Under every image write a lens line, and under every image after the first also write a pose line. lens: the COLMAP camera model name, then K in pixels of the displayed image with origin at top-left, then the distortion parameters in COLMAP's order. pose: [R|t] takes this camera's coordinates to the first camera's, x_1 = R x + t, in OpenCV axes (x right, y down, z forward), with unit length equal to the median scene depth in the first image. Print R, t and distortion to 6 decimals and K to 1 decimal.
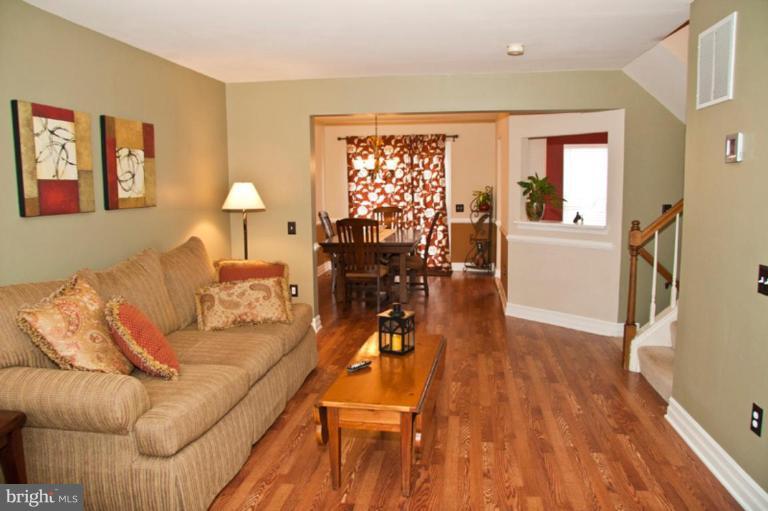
lens RADIAL K [[587.9, 0, 385.3], [0, 587.9, 260.1], [0, 0, 1]] dist [-0.154324, 0.101101]
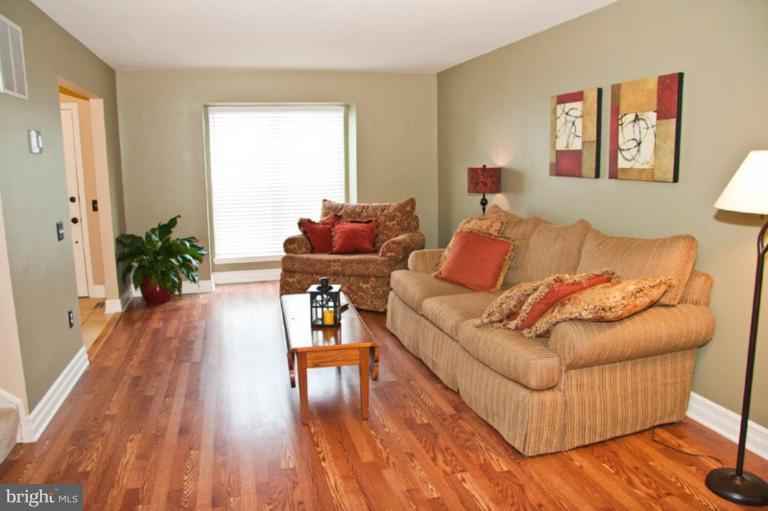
lens RADIAL K [[587.9, 0, 369.2], [0, 587.9, 262.2], [0, 0, 1]] dist [-0.154324, 0.101101]
pose [[-0.931920, 0.088491, -0.351701, 0.155713], [-0.019636, 0.956040, 0.292578, -0.129200], [0.362131, 0.279565, -0.889216, 0.982321]]
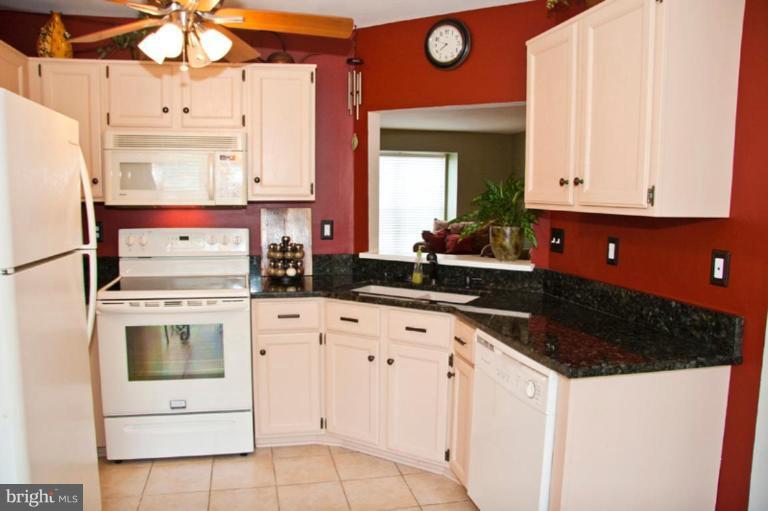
lens RADIAL K [[587.9, 0, 385.1], [0, 587.9, 258.8], [0, 0, 1]] dist [-0.154324, 0.101101]
pose [[-0.932451, 0.042075, -0.358838, 0.506449], [-0.047794, 0.970103, 0.237942, -0.182057], [0.358121, 0.239020, -0.902562, 1.329204]]
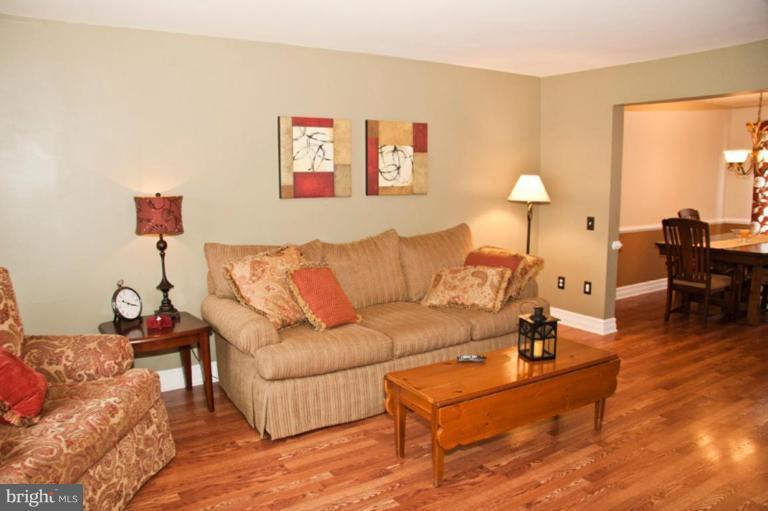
lens RADIAL K [[587.9, 0, 378.2], [0, 587.9, 272.5], [0, 0, 1]] dist [-0.154324, 0.101101]
pose [[0.658270, 0.129895, -0.741490, 0.273968], [-0.096730, 0.991430, 0.087805, -0.020085], [0.746541, 0.013925, 0.665194, 0.092058]]
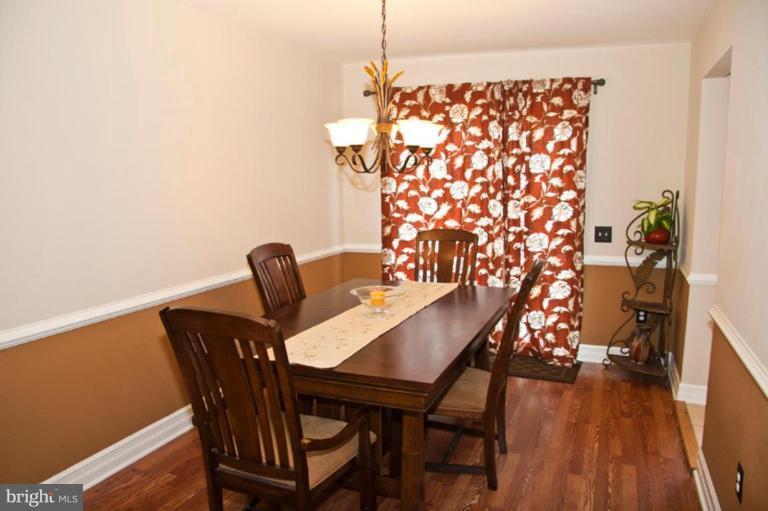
lens RADIAL K [[587.9, 0, 382.5], [0, 587.9, 263.7], [0, 0, 1]] dist [-0.154324, 0.101101]
pose [[0.968438, 0.044907, -0.245178, 0.096985], [-0.041393, 0.998953, 0.019469, -0.093631], [0.245795, -0.008706, 0.969283, 0.704236]]
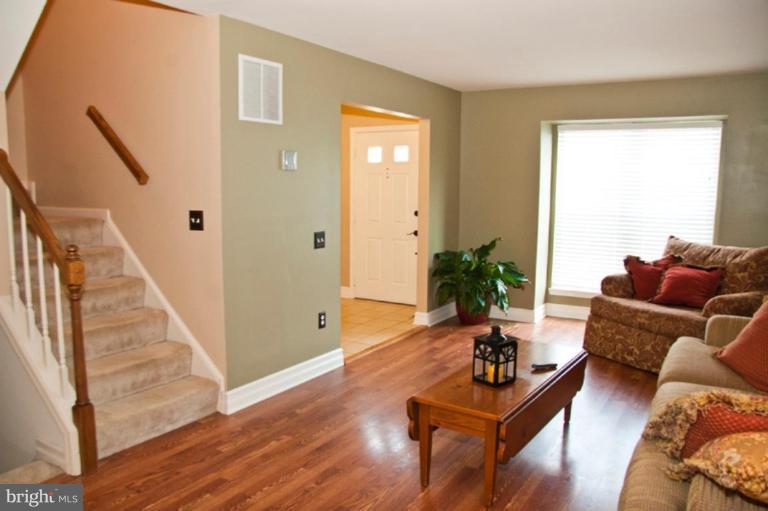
lens RADIAL K [[595.2, 0, 379.4], [0, 595.2, 260.3], [0, 0, 1]] dist [-0.115826, 0.007023]
pose [[-0.912356, -0.047435, 0.406641, -0.088442], [0.056473, 0.969188, 0.239761, -0.120325], [-0.405485, 0.241712, -0.881565, 0.919302]]
